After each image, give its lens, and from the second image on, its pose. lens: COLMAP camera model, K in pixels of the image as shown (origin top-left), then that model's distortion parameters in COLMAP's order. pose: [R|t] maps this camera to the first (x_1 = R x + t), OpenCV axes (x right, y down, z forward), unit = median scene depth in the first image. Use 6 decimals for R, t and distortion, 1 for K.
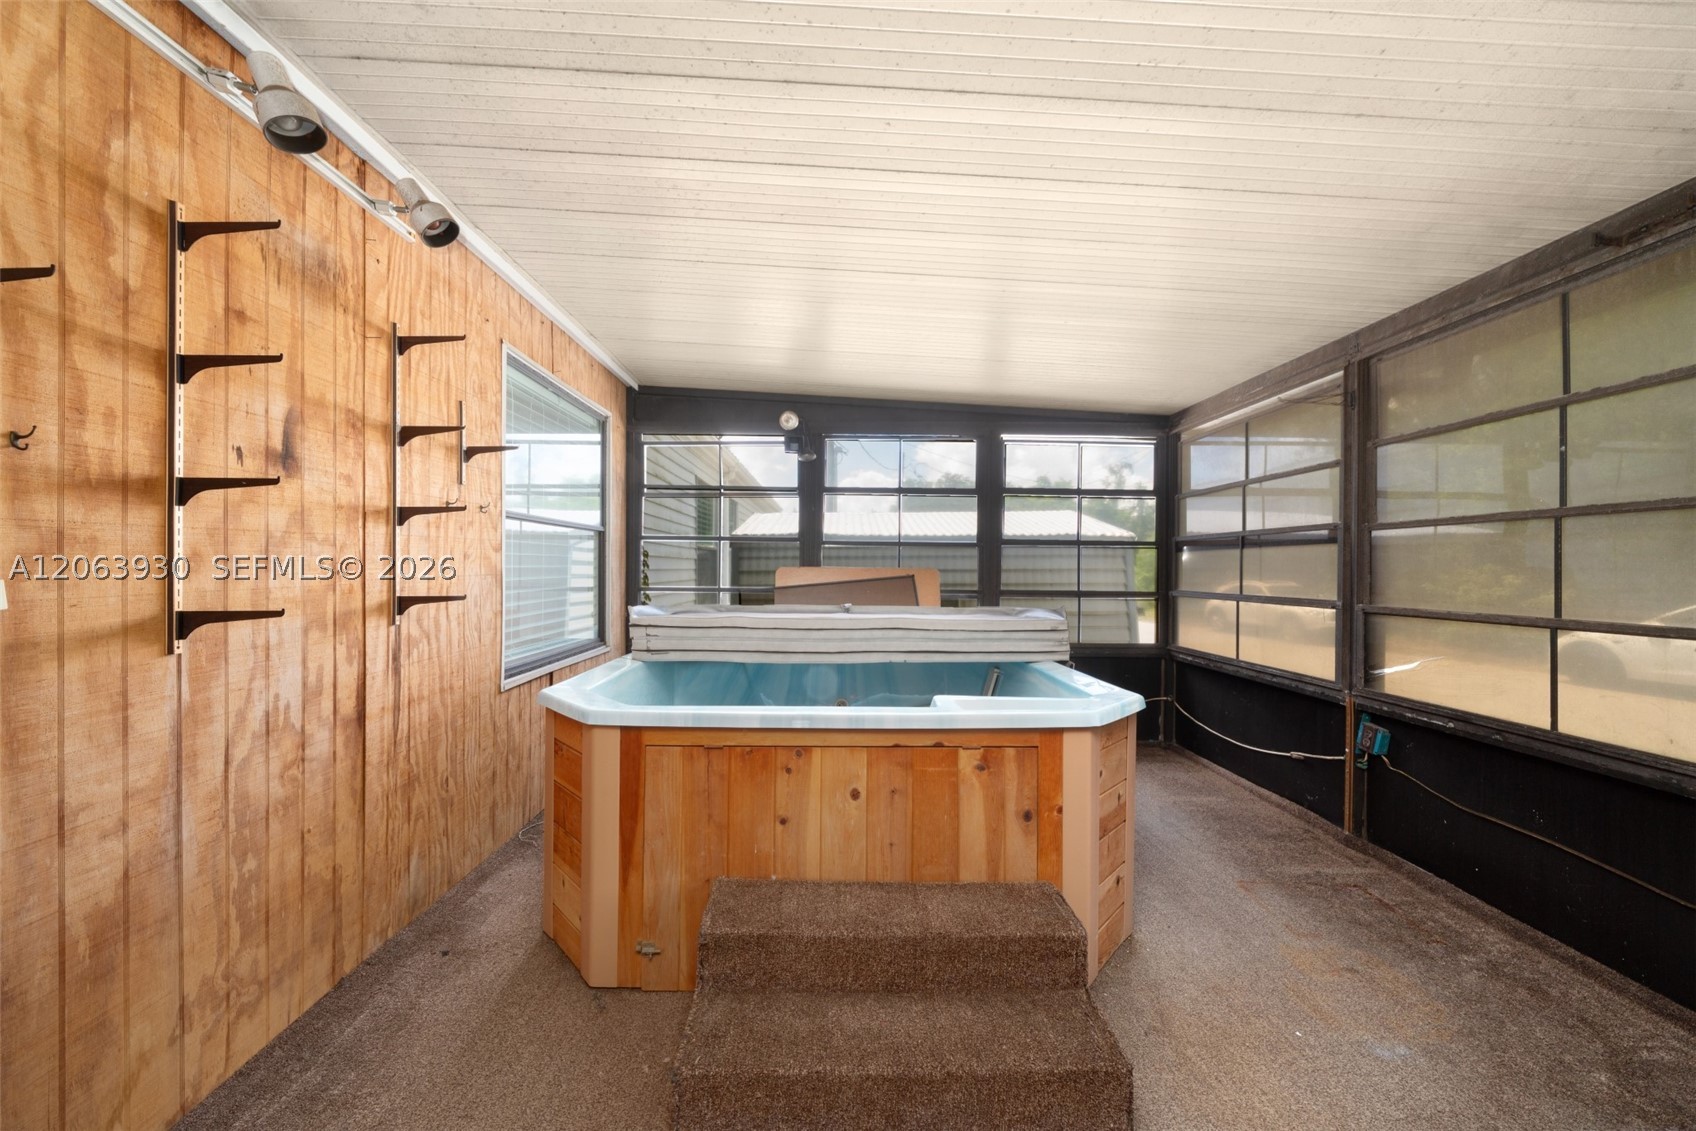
lens RADIAL K [[651.1, 0, 868.3], [0, 651.1, 567.1], [0, 0, 1]] dist [-0.004878, 0.000441]
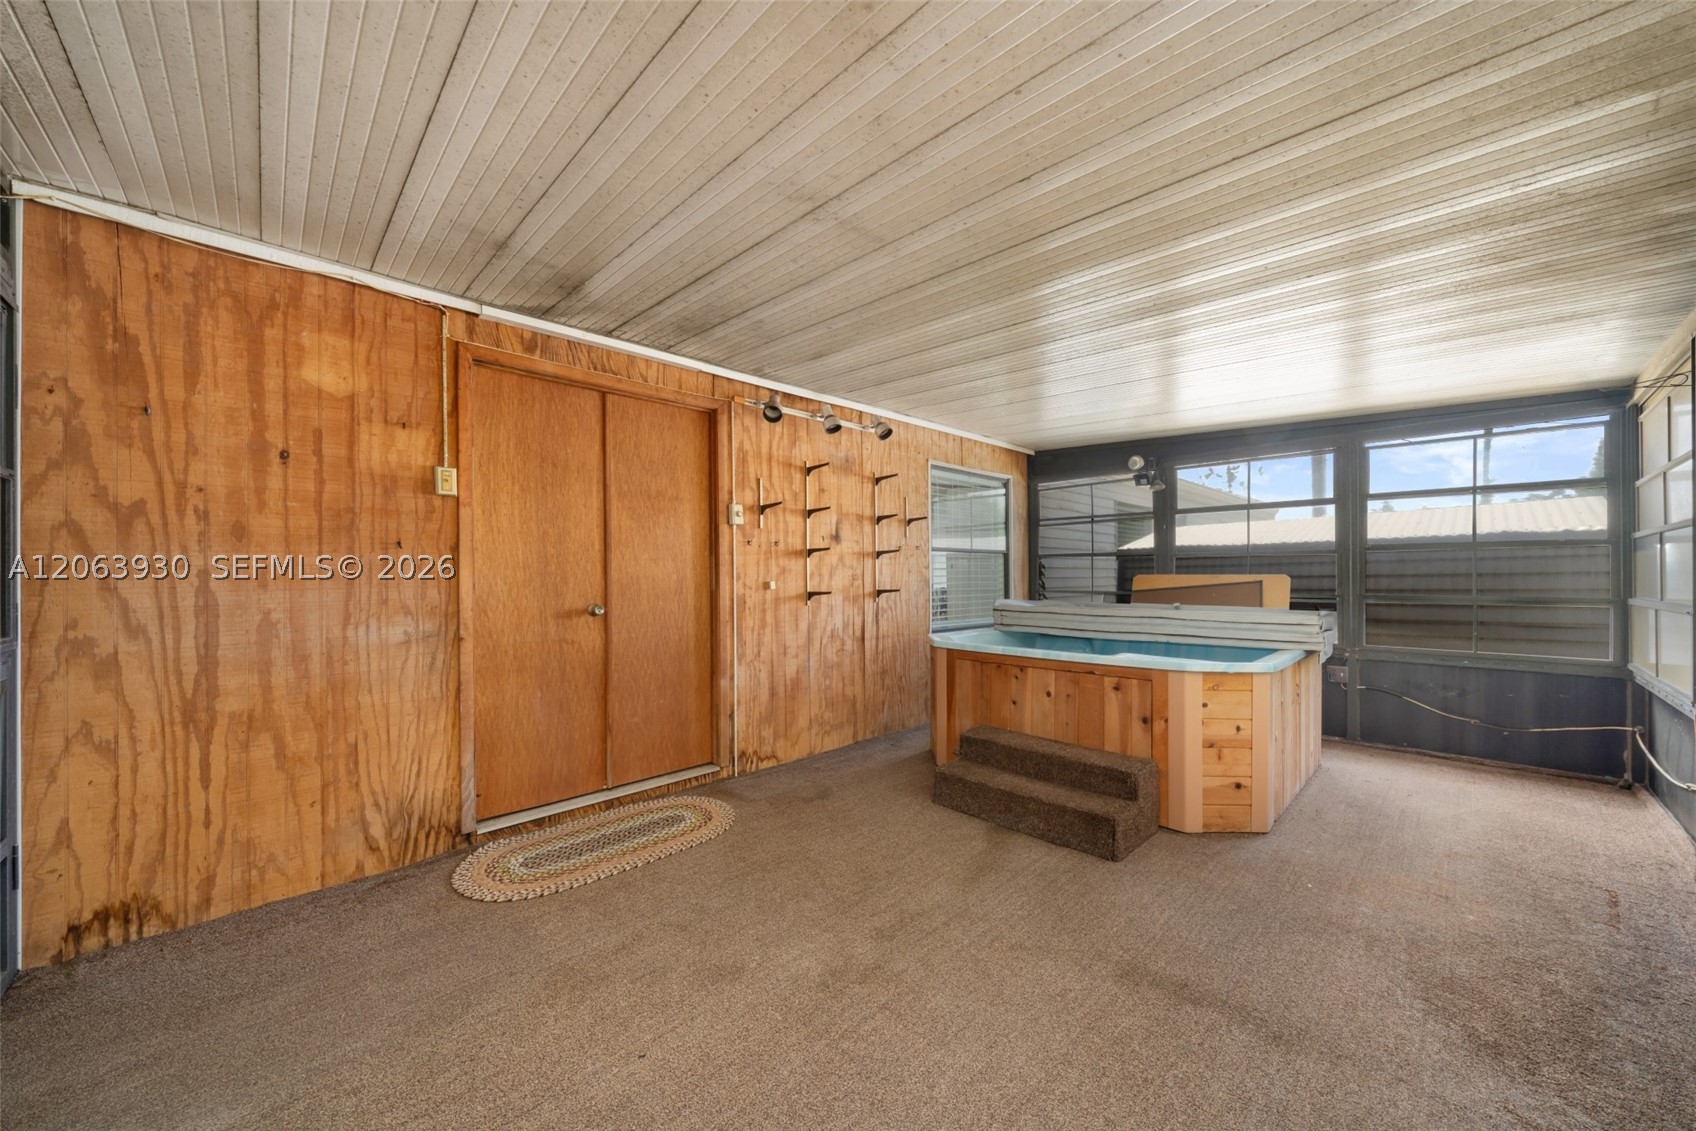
lens RADIAL K [[651.1, 0, 847.6], [0, 651.1, 576.2], [0, 0, 1]] dist [-0.004878, 0.000441]
pose [[0.695229, -0.010019, -0.718718, 0.946368], [0.009736, 0.999942, -0.004522, 0.007325], [0.718722, -0.003853, 0.695287, -0.748608]]
